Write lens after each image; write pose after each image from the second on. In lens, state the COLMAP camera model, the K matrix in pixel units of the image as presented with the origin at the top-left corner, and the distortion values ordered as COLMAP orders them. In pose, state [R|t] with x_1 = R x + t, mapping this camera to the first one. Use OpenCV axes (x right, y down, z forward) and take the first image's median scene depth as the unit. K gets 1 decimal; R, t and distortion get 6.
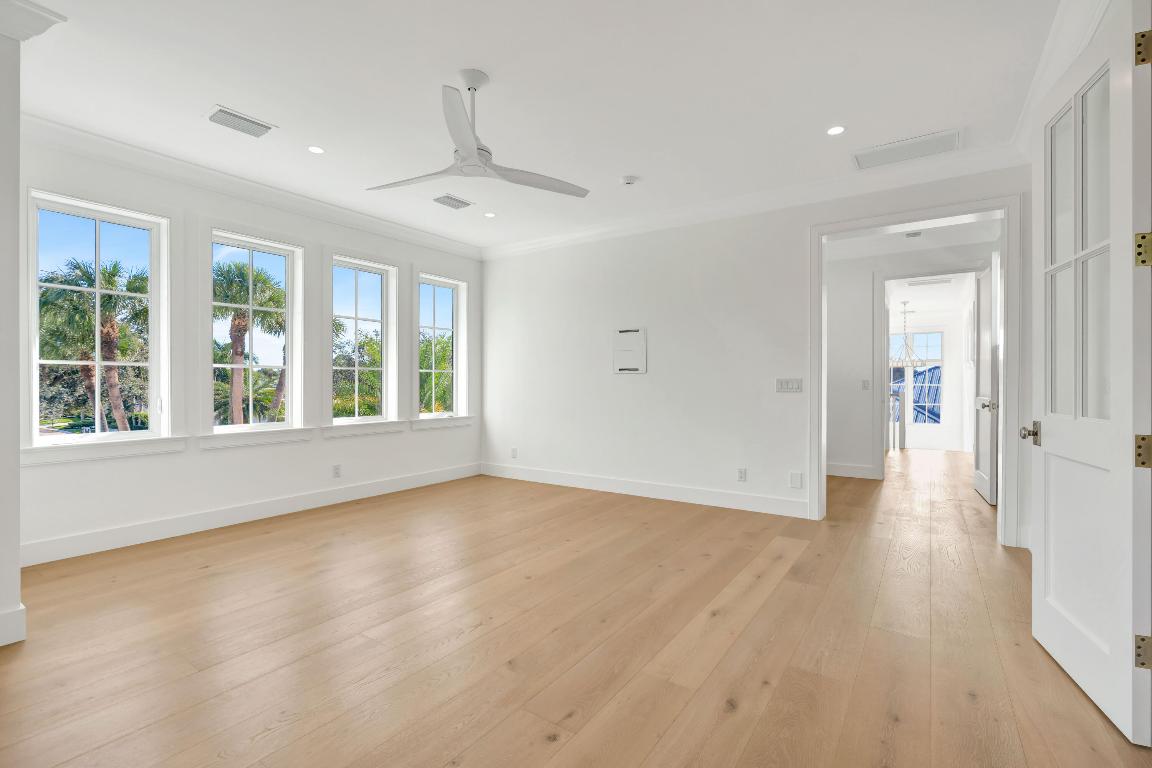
lens RADIAL K [[534.1, 0, 580.3], [0, 534.1, 378.6], [0, 0, 1]] dist [0.000736, 0.000367]
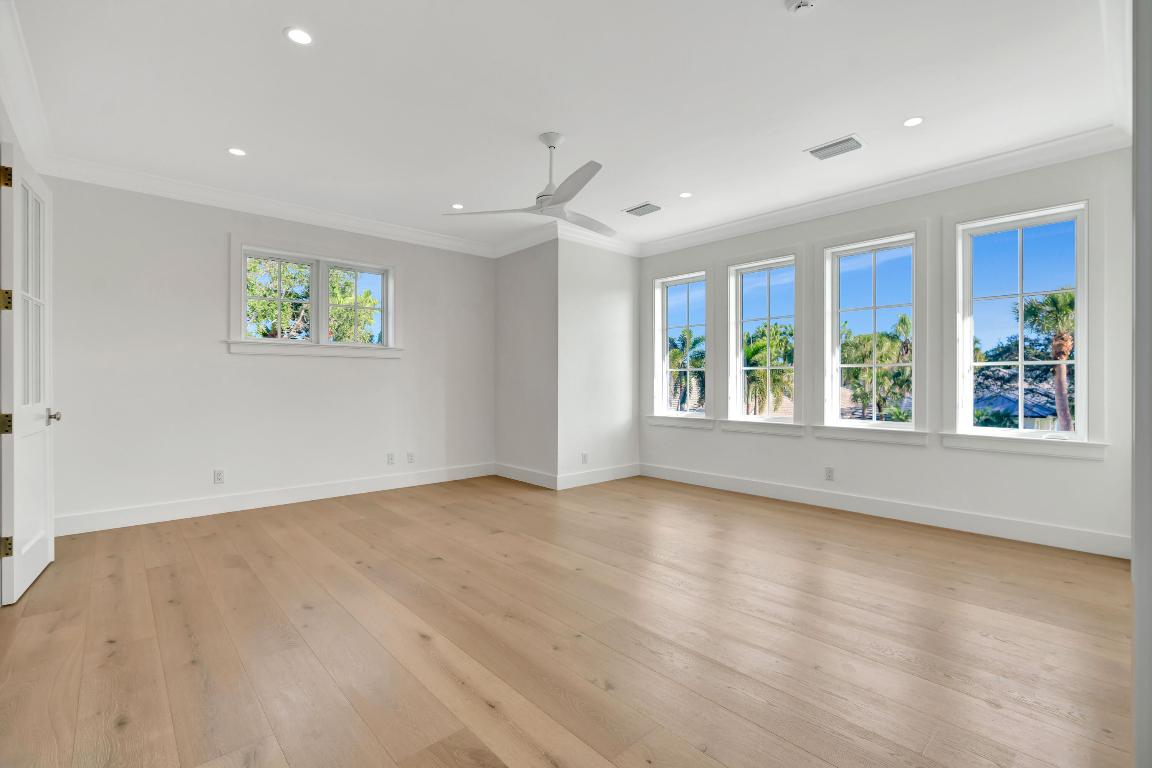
lens RADIAL K [[515.1, 0, 576.0], [0, 515.1, 384.0], [0, 0, 1]] dist [-0.007057, 0.001056]
pose [[-0.247865, 0.006368, -0.968774, 0.580697], [0.007243, 0.999963, 0.004720, 0.004340], [0.968767, -0.005847, -0.247902, 0.826937]]
